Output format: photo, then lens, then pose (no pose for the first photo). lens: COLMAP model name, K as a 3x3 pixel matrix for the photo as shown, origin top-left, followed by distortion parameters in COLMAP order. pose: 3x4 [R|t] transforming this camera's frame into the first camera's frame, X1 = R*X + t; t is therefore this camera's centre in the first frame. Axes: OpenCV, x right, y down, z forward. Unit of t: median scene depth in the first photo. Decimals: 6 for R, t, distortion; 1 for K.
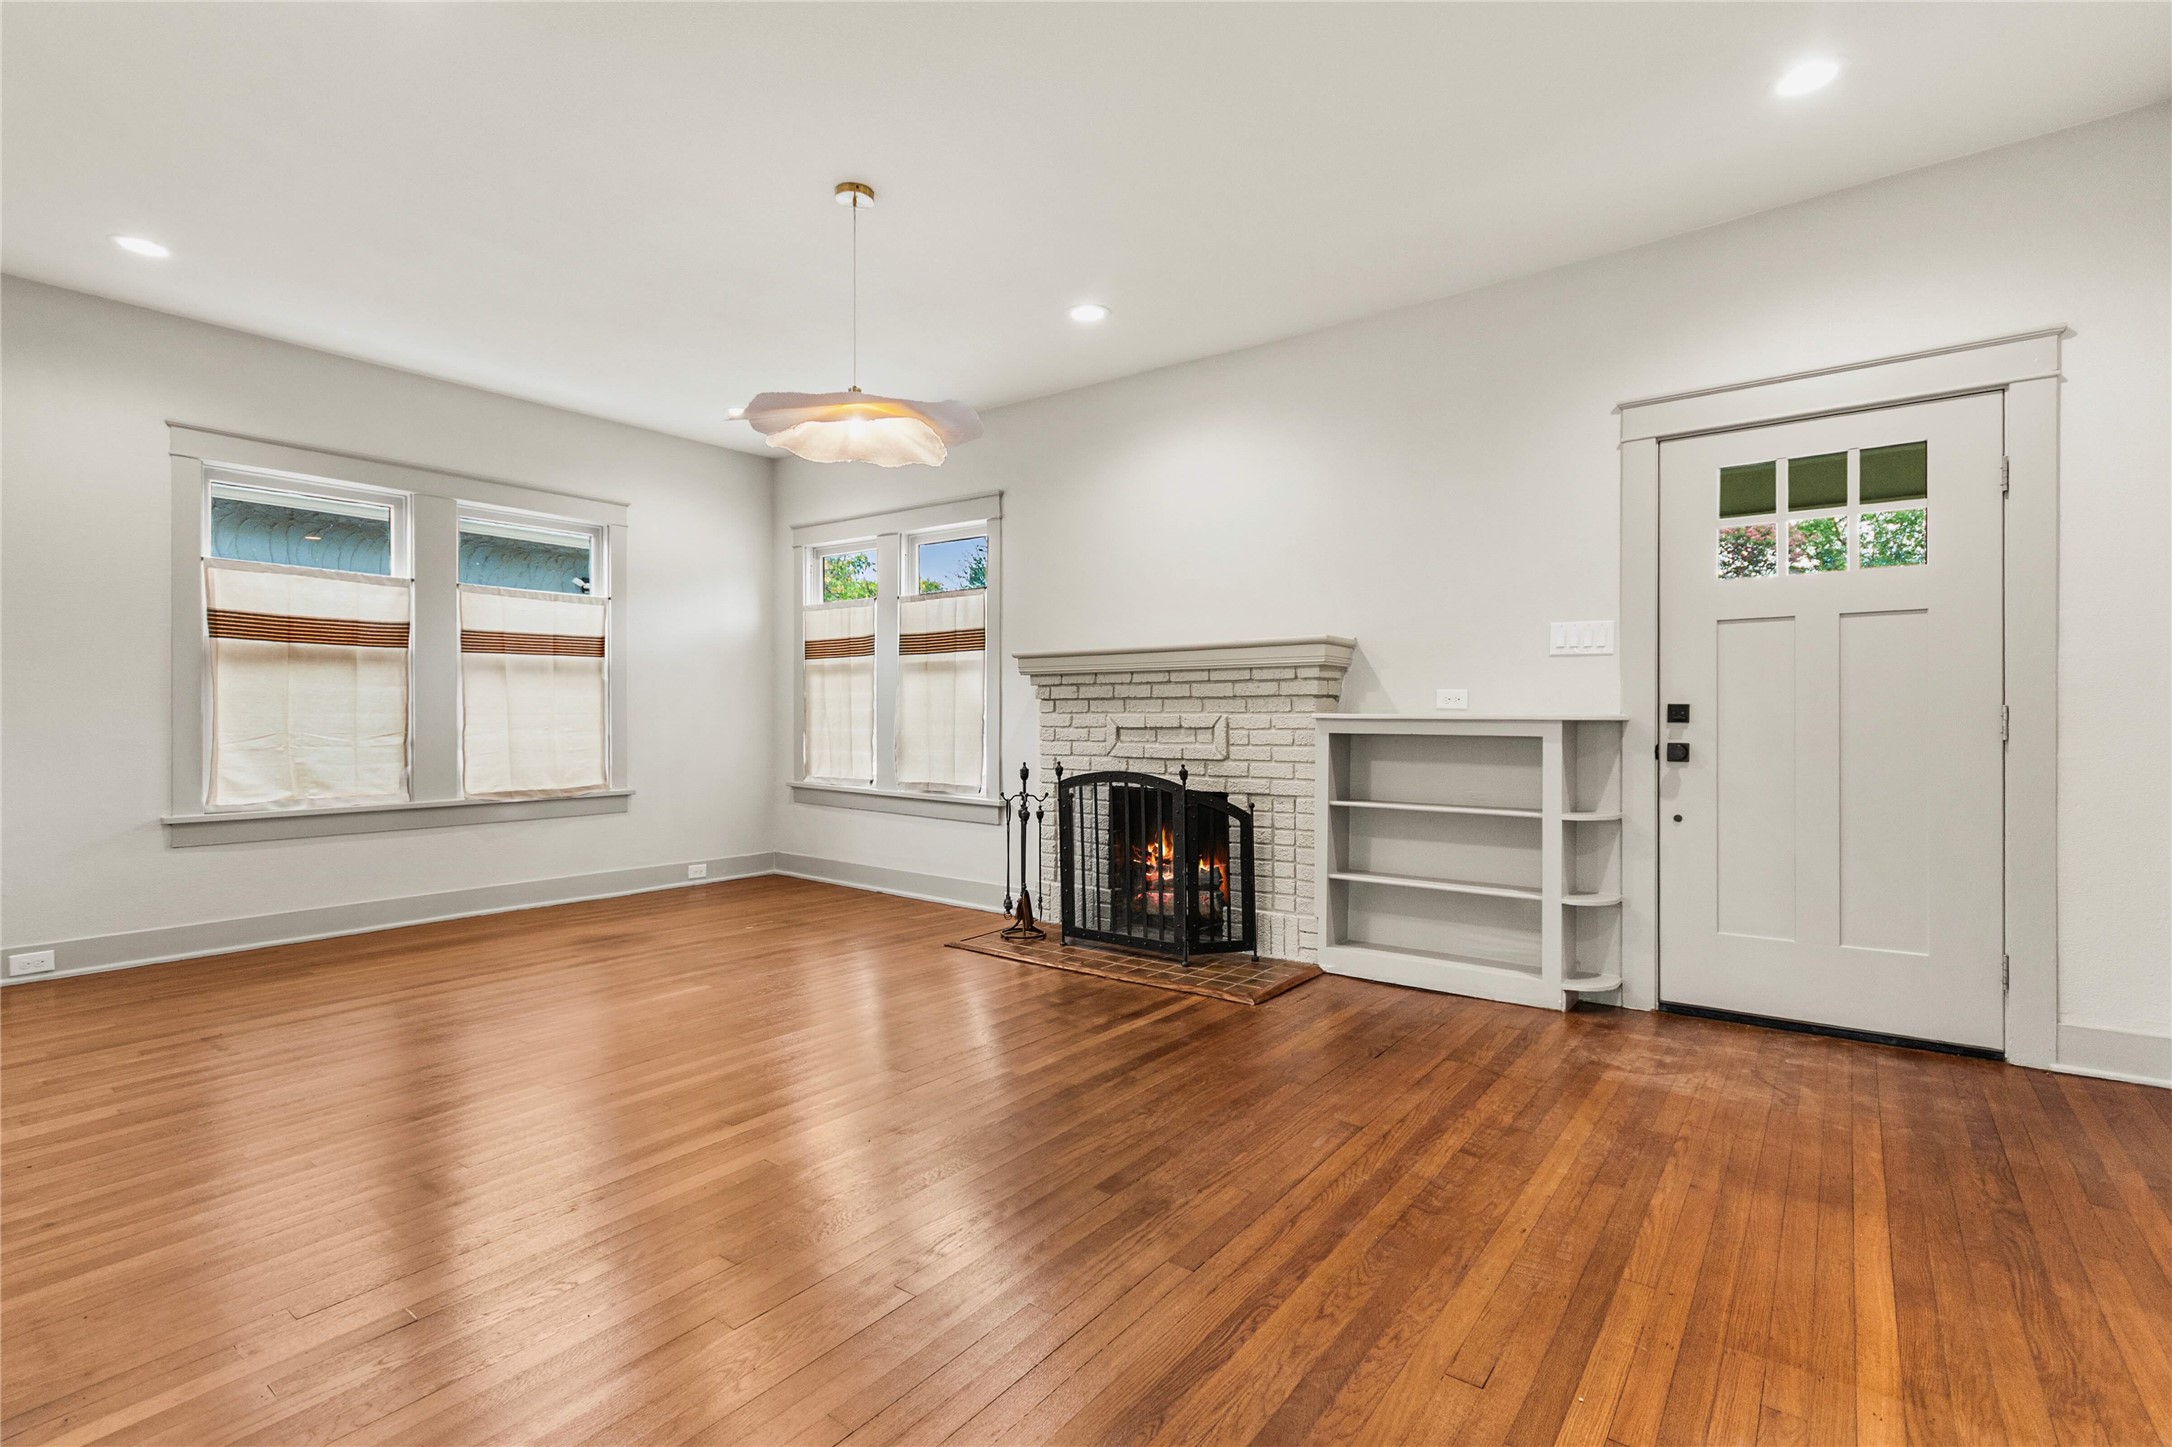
lens RADIAL K [[1009.2, 0, 1079.6], [0, 1009.2, 722.8], [0, 0, 1]] dist [0.006812, 0.000703]
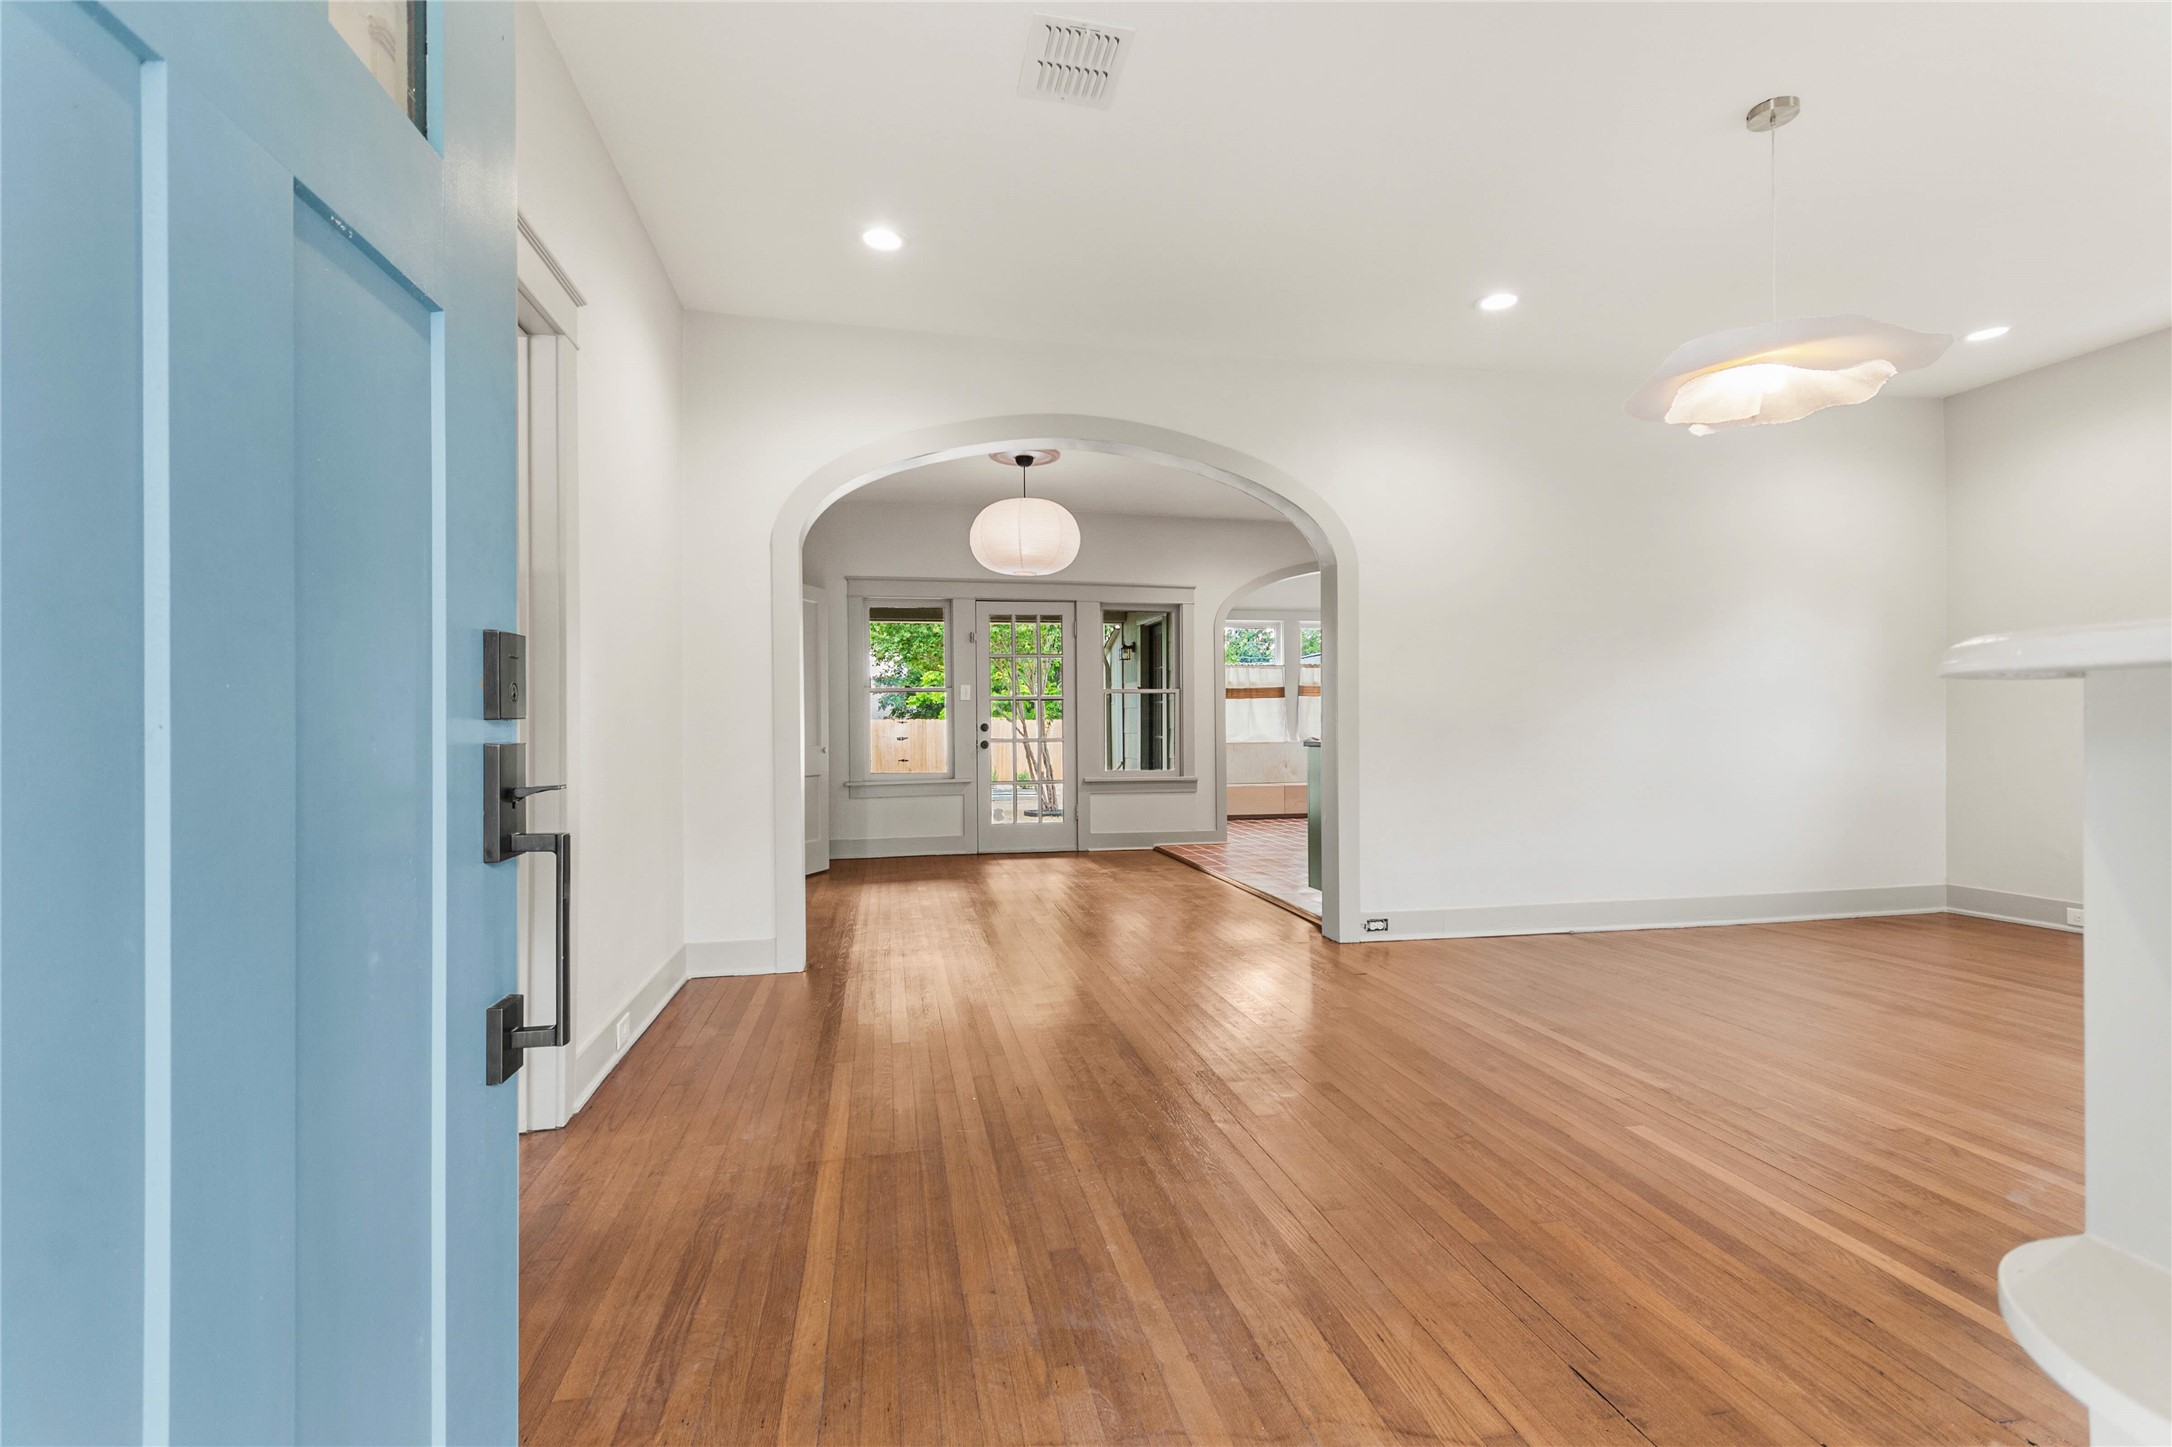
lens RADIAL K [[984.1, 0, 1077.4], [0, 984.1, 726.5], [0, 0, 1]] dist [0.002585, 0.000420]
pose [[-0.668028, 0.001760, -0.744134, 0.626108], [0.005315, 0.999983, -0.002406, 0.004567], [0.744117, -0.005563, -0.668026, 0.864323]]
